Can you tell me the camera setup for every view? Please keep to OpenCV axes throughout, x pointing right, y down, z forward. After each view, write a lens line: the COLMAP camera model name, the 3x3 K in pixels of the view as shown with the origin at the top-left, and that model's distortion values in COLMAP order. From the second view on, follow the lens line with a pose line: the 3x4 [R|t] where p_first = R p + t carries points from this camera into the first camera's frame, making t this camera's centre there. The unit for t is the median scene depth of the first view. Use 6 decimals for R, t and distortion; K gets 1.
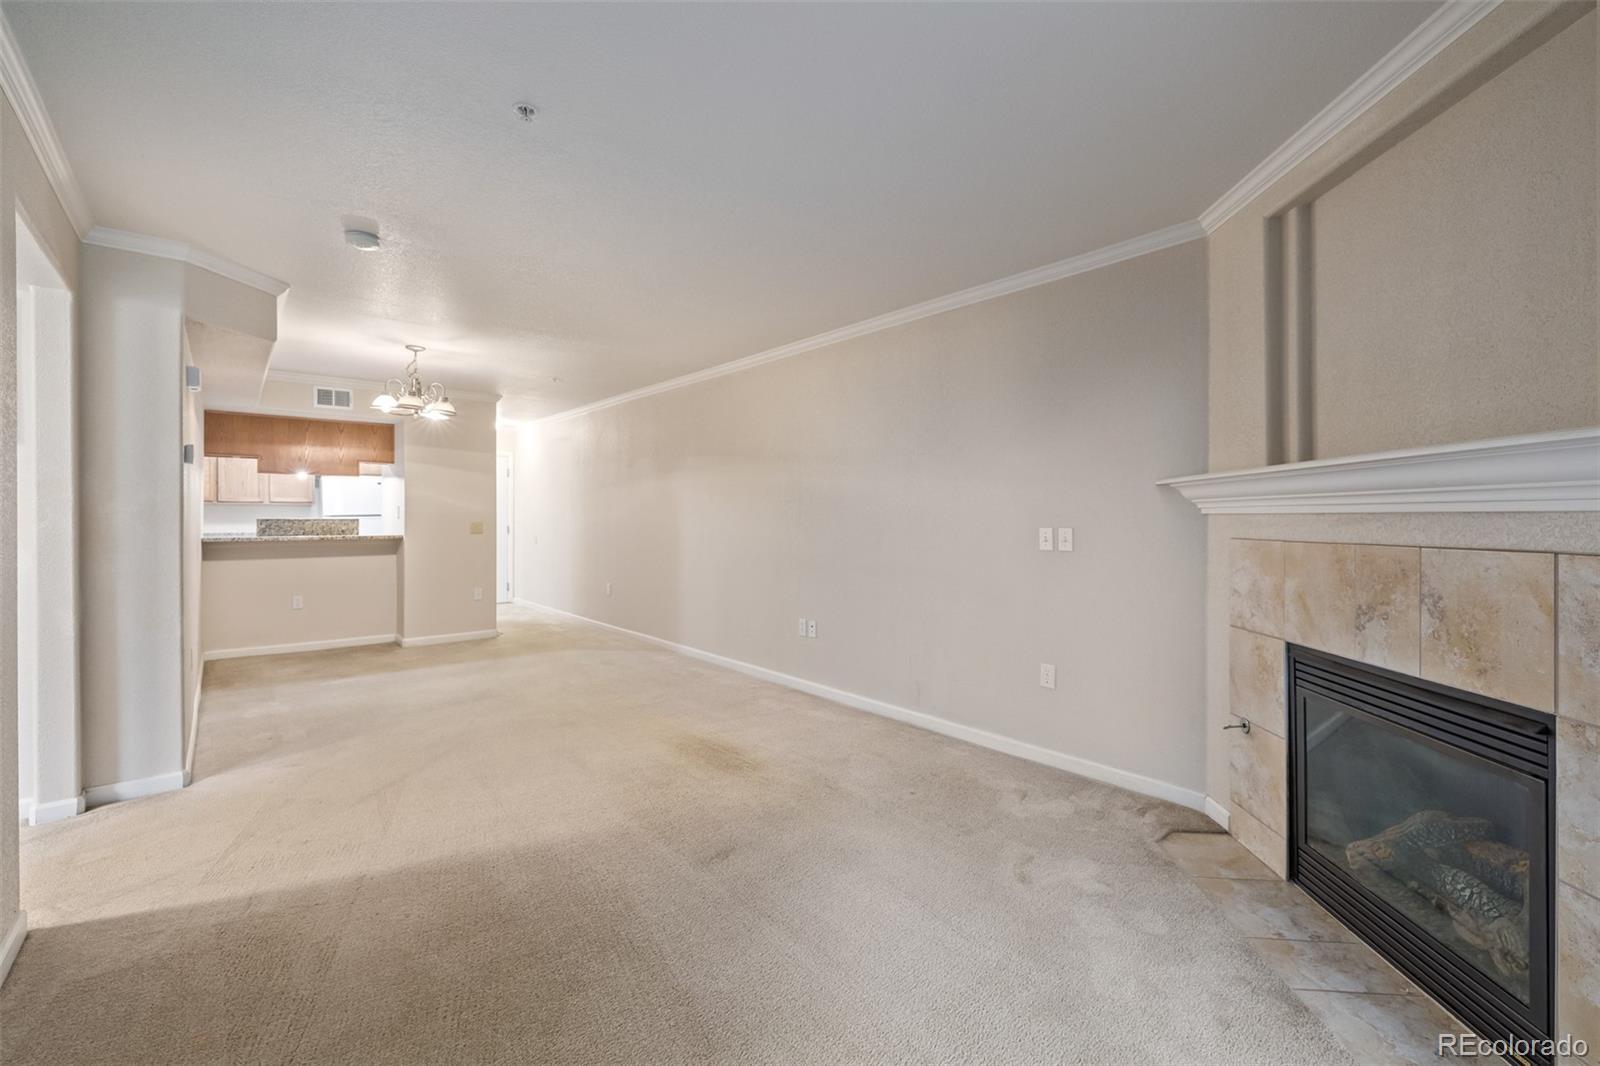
lens RADIAL K [[687.6, 0, 798.3], [0, 687.6, 517.9], [0, 0, 1]] dist [0.001328, -0.000082]
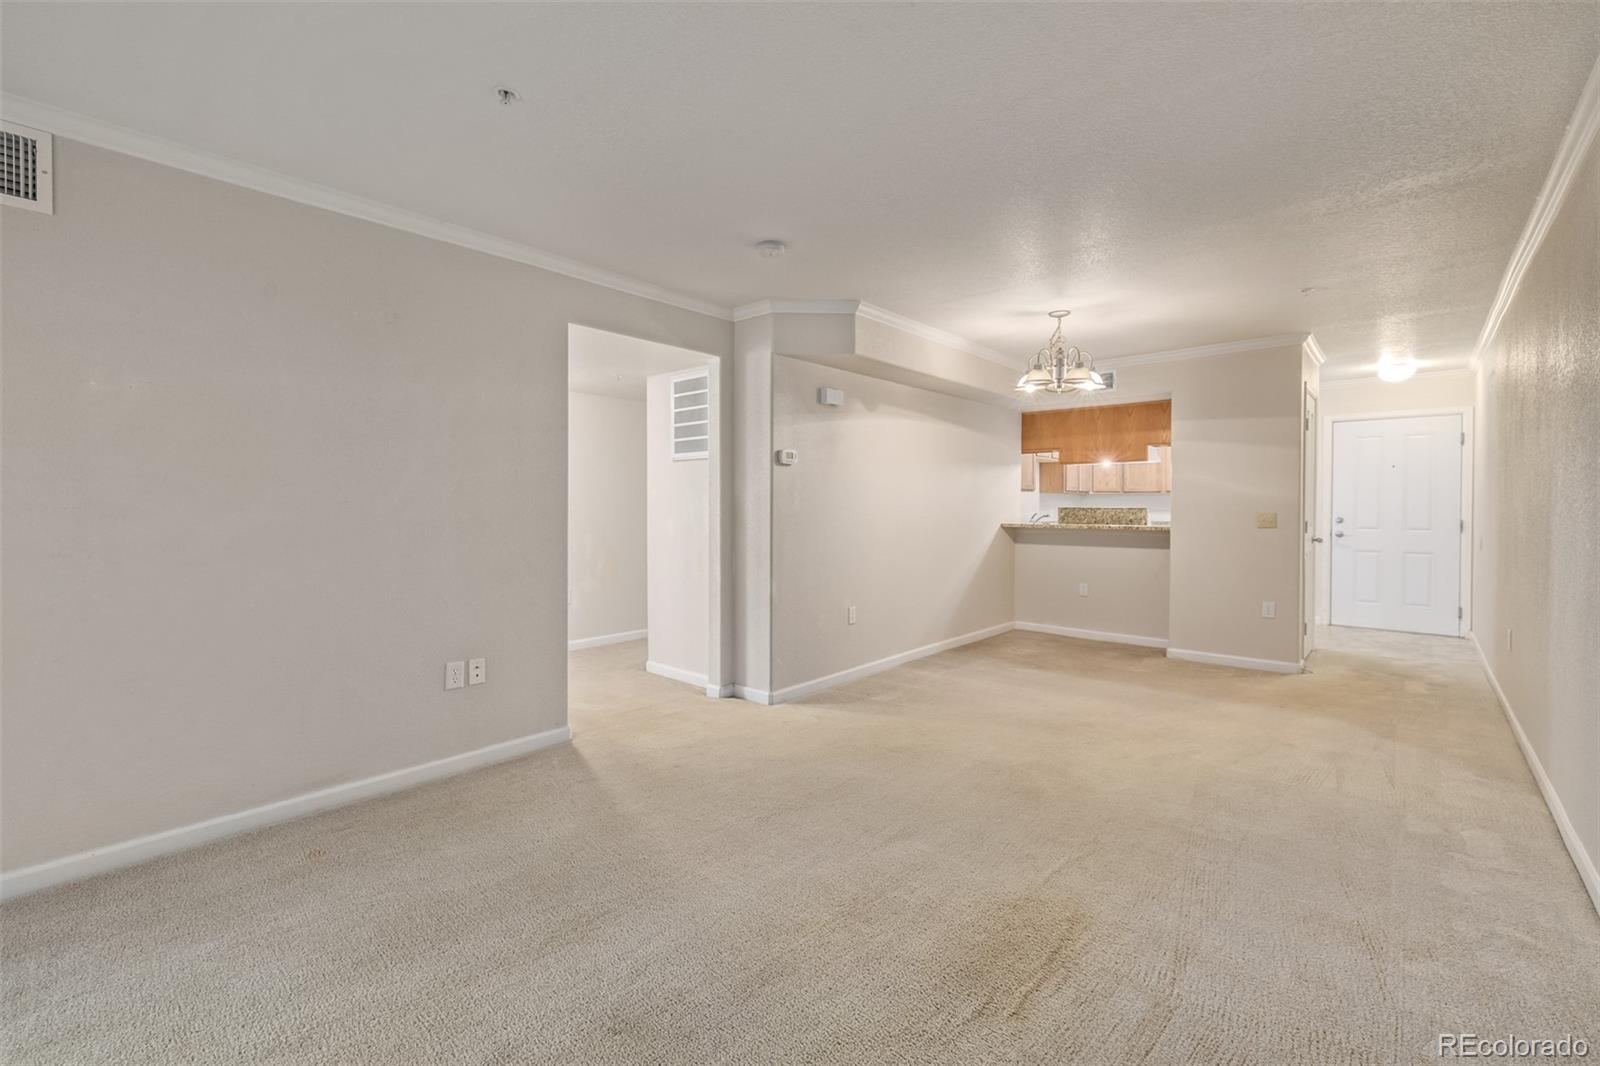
lens RADIAL K [[687.6, 0, 798.3], [0, 687.6, 517.9], [0, 0, 1]] dist [0.001328, -0.000082]
pose [[0.138408, 0.018187, -0.990208, 0.283118], [-0.004456, 0.999833, 0.017741, 0.000764], [0.990365, 0.001957, 0.138466, 0.564842]]
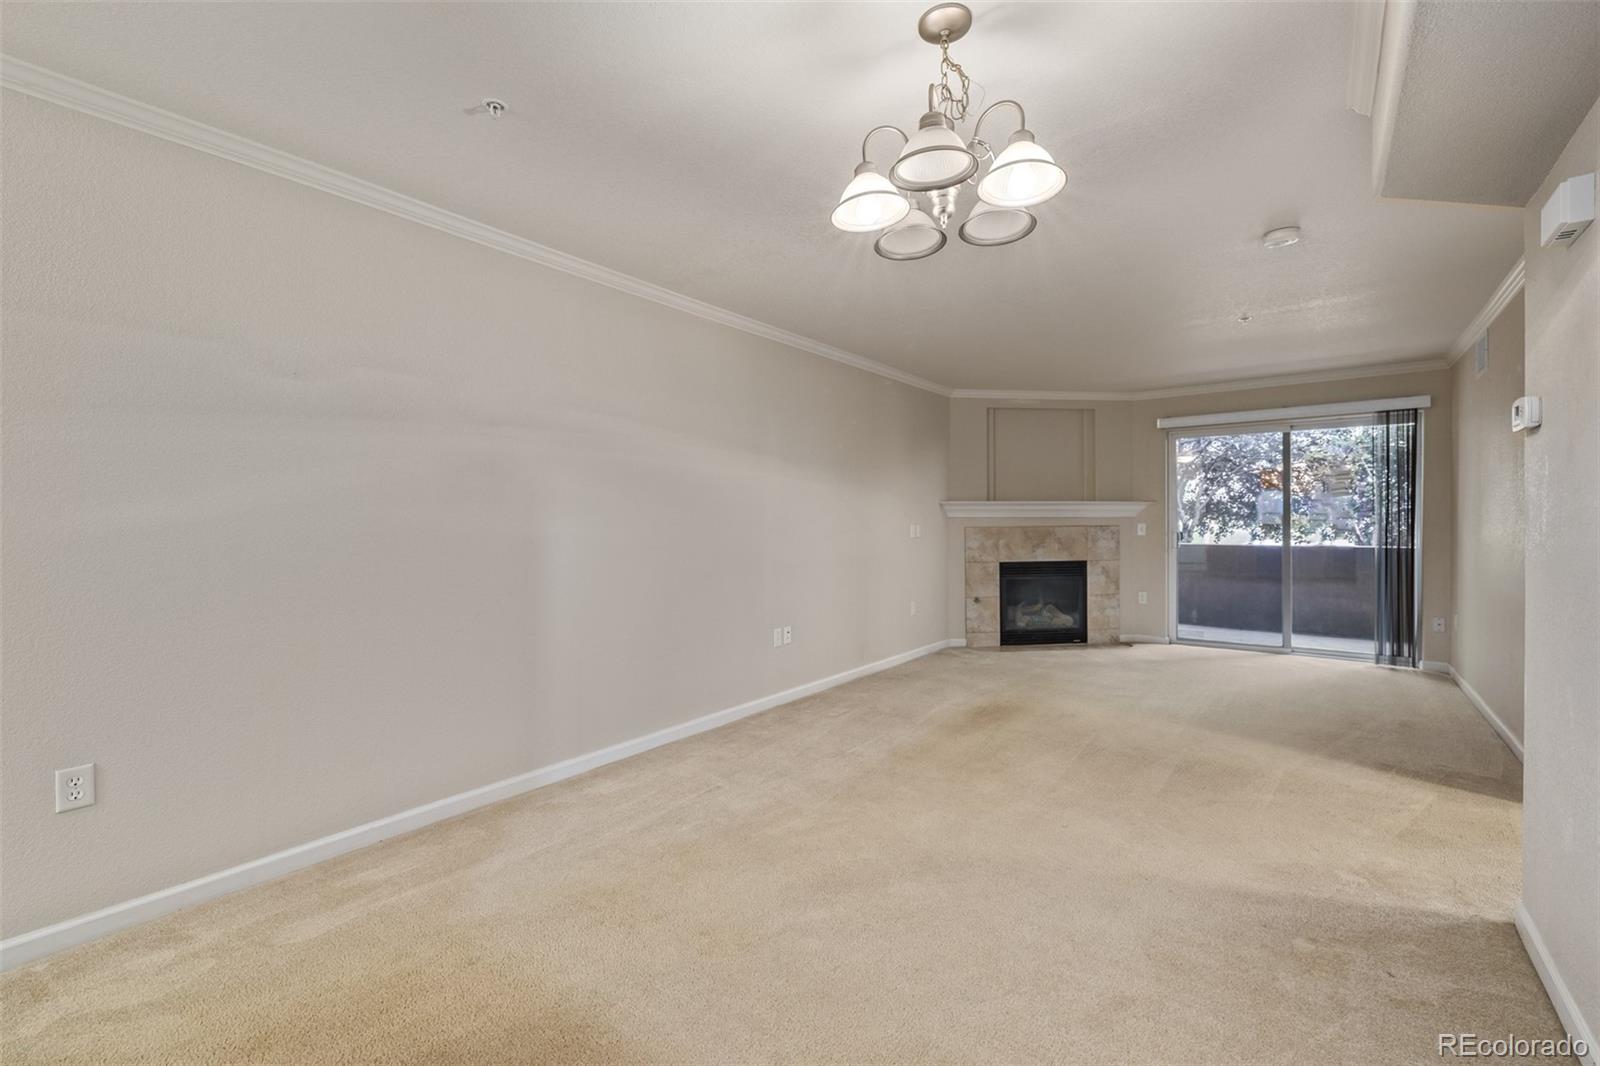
lens RADIAL K [[676.6, 0, 797.8], [0, 676.6, 524.4], [0, 0, 1]] dist [0.001598, 0.000277]
pose [[-0.213775, -0.006396, 0.976862, -0.899931], [0.005612, 0.999954, 0.007775, -0.001667], [-0.976867, 0.007144, -0.213730, 1.174836]]
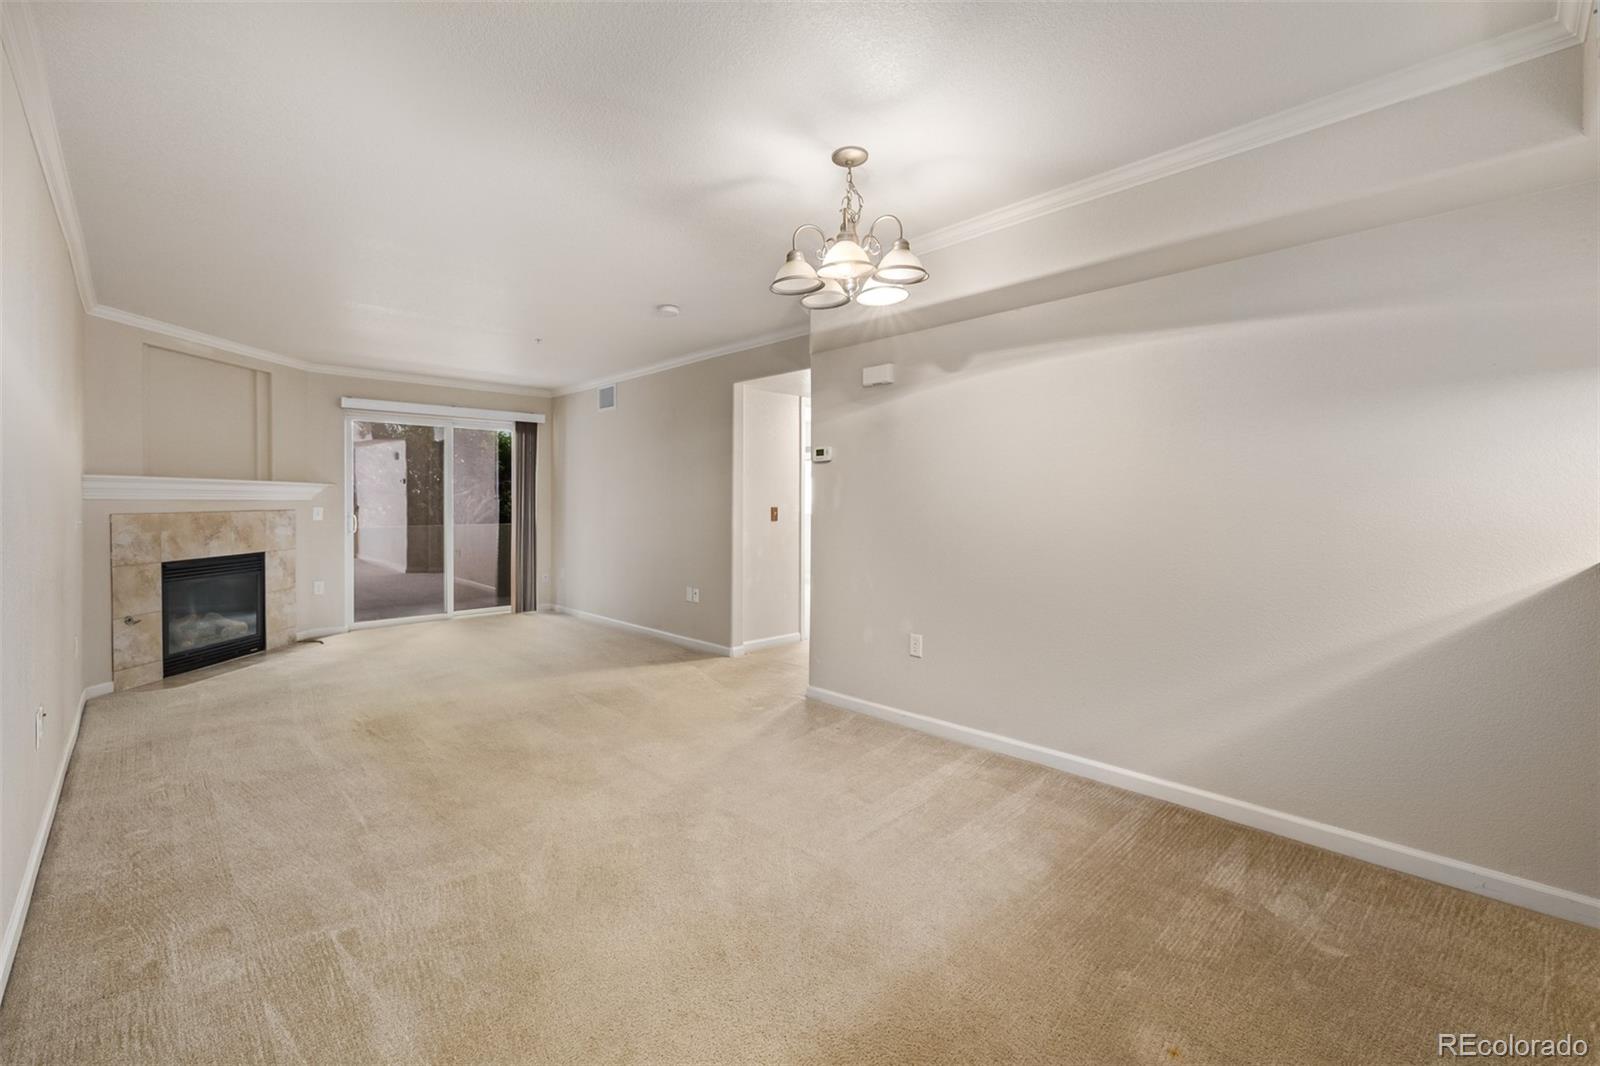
lens RADIAL K [[674.9, 0, 794.0], [0, 674.9, 506.5], [0, 0, 1]] dist [-0.001287, -0.000402]
pose [[-0.997291, 0.001402, -0.073538, -0.494564], [0.000627, 0.999944, 0.010564, -0.003116], [0.073549, 0.010489, -0.997236, 1.524126]]
